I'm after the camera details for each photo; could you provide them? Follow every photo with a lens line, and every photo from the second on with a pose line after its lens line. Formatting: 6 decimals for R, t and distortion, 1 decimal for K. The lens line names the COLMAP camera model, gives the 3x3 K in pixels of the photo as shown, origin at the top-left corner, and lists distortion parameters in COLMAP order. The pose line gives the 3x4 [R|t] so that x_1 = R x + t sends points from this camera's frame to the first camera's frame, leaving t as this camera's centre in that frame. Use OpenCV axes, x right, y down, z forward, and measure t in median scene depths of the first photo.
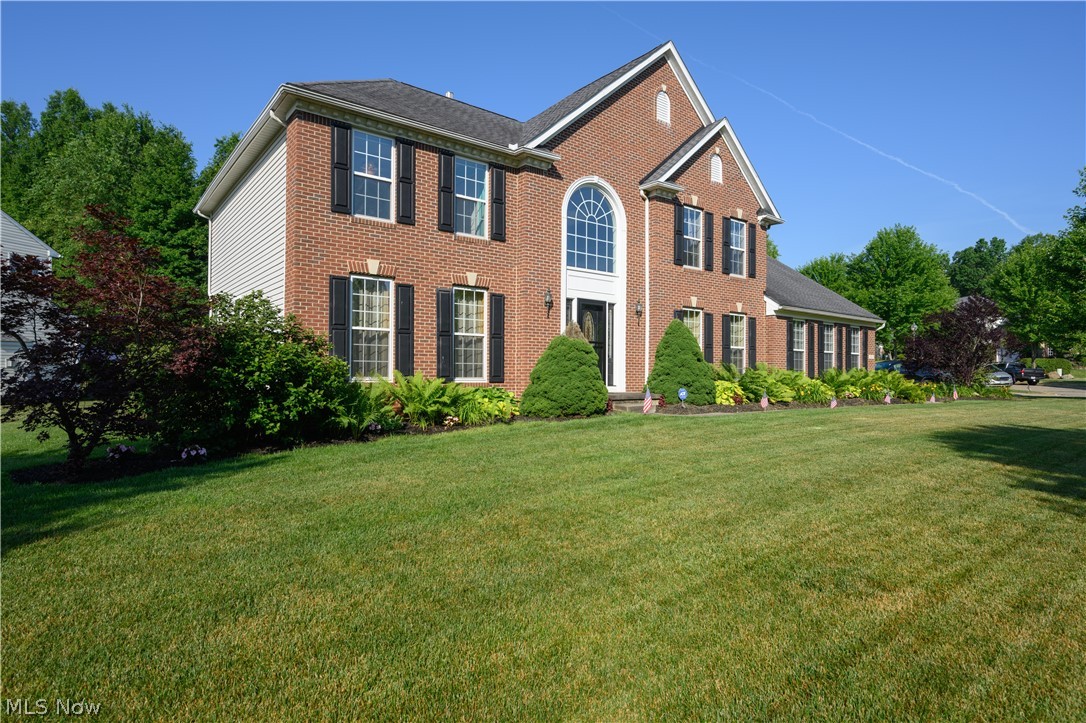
lens RADIAL K [[601.9, 0, 544.7], [0, 601.9, 353.0], [0, 0, 1]] dist [-0.007536, -0.000623]
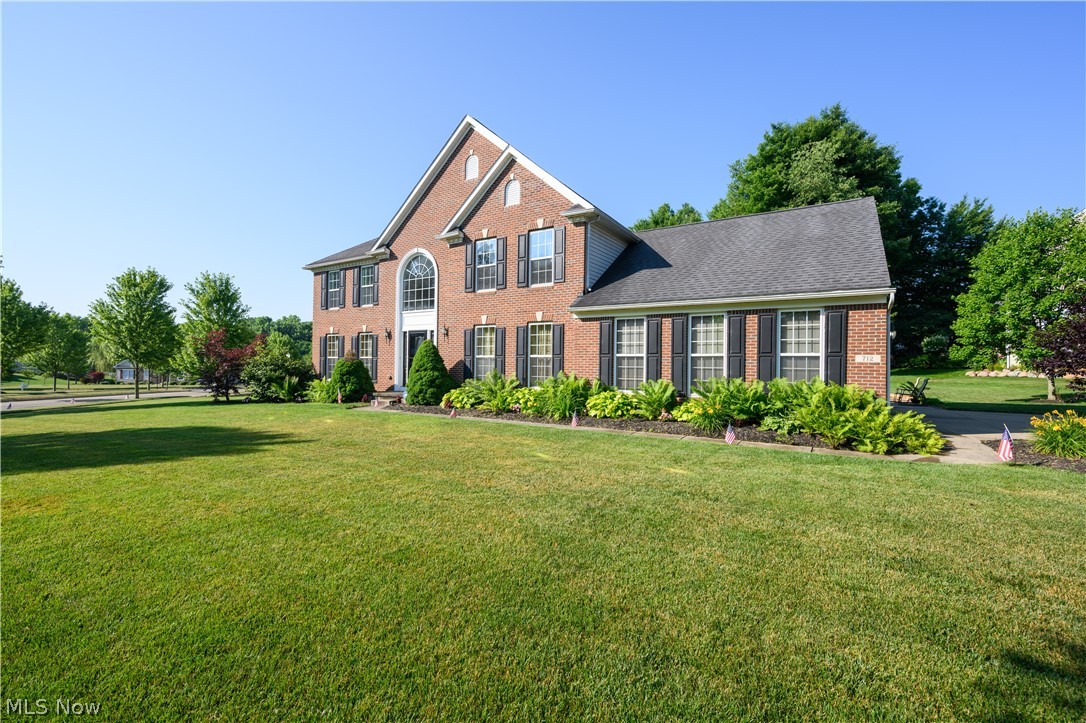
lens RADIAL K [[471.1, 0, 543.6], [0, 471.1, 369.4], [0, 0, 1]] dist [-0.000950, -0.000264]
pose [[0.348980, -0.025913, -0.936772, 1.138638], [0.001294, 0.999630, -0.027169, 0.036772], [0.937129, 0.008269, 0.348885, 0.786276]]
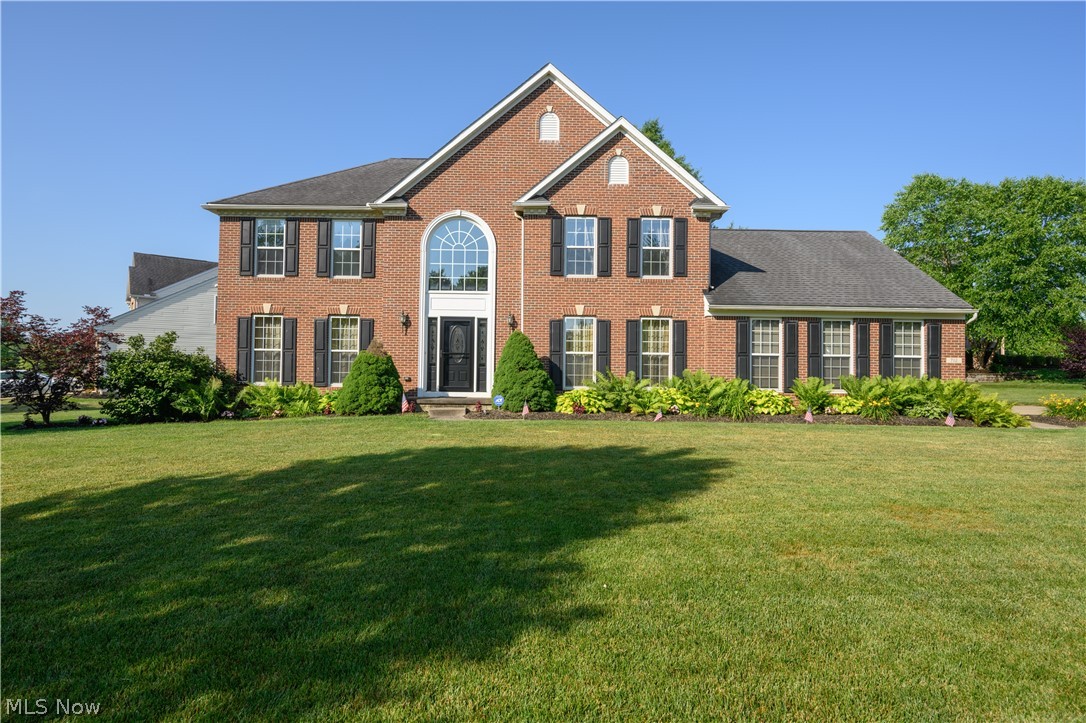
lens RADIAL K [[411.1, 0, 541.2], [0, 411.1, 368.3], [0, 0, 1]] dist [-0.011403, -0.000246]
pose [[0.805301, -0.020070, -0.592526, 0.595008], [0.016554, 0.999798, -0.011367, 0.019493], [0.592635, -0.000654, 0.805471, 0.406917]]
